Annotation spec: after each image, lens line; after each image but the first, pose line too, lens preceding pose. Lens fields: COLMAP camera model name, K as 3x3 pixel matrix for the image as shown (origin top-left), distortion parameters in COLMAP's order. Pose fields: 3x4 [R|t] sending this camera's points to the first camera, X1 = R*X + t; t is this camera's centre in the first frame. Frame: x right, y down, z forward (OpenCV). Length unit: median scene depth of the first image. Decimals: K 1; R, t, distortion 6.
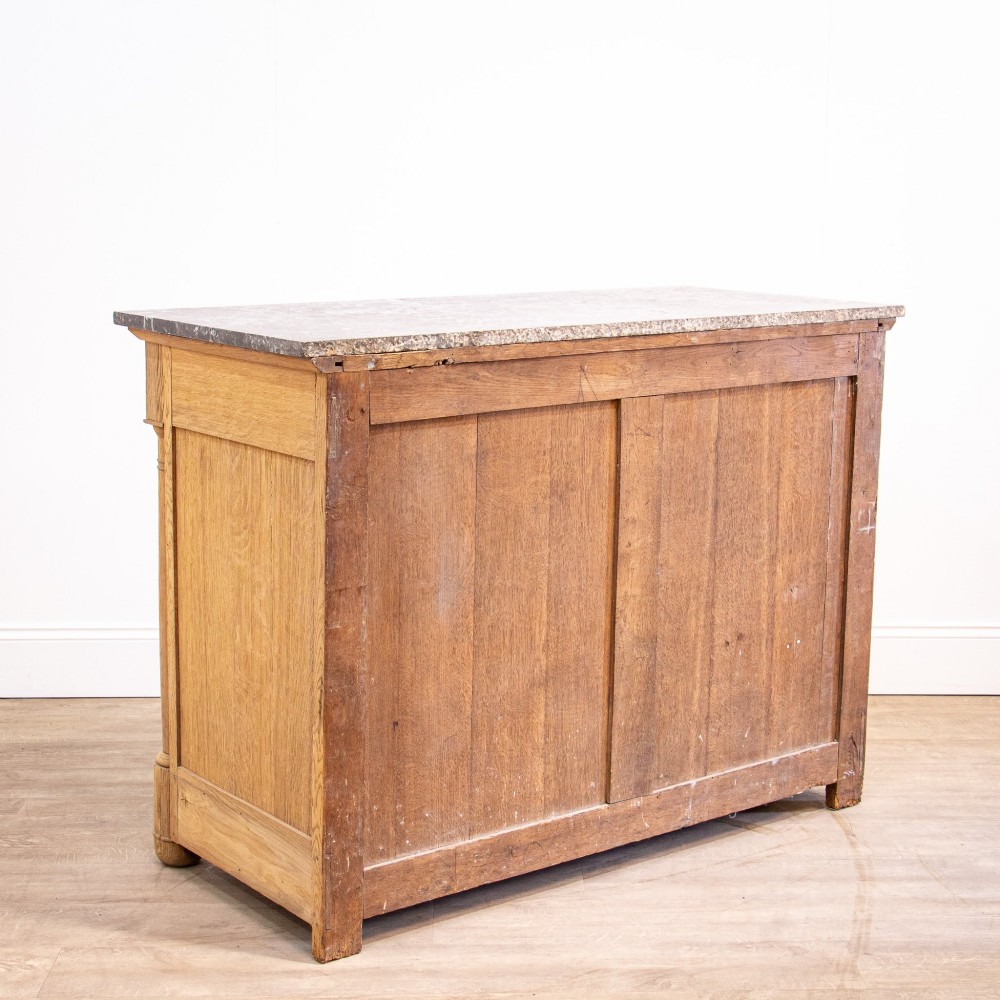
lens RADIAL K [[1917.1, 0, 499.9], [0, 1917.1, 502.7], [0, 0, 1]] dist [-0.020049, 0.000000]
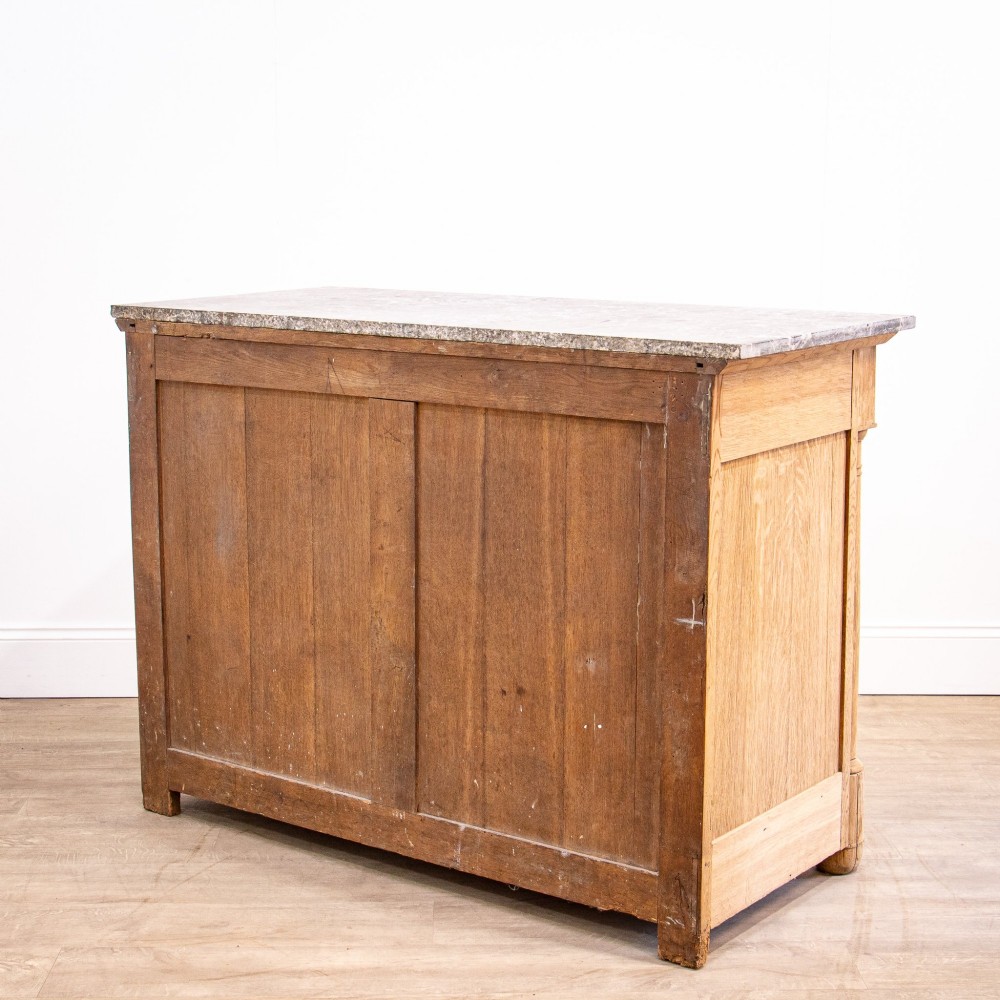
lens RADIAL K [[1917.1, 0, 505.6], [0, 1917.1, 473.5], [0, 0, 1]] dist [-0.020049, 0.000000]
pose [[0.251695, 0.149034, -0.956263, 1.030715], [-0.164748, 0.980249, 0.109410, -0.134739], [0.953681, 0.130005, 0.271277, 0.791787]]
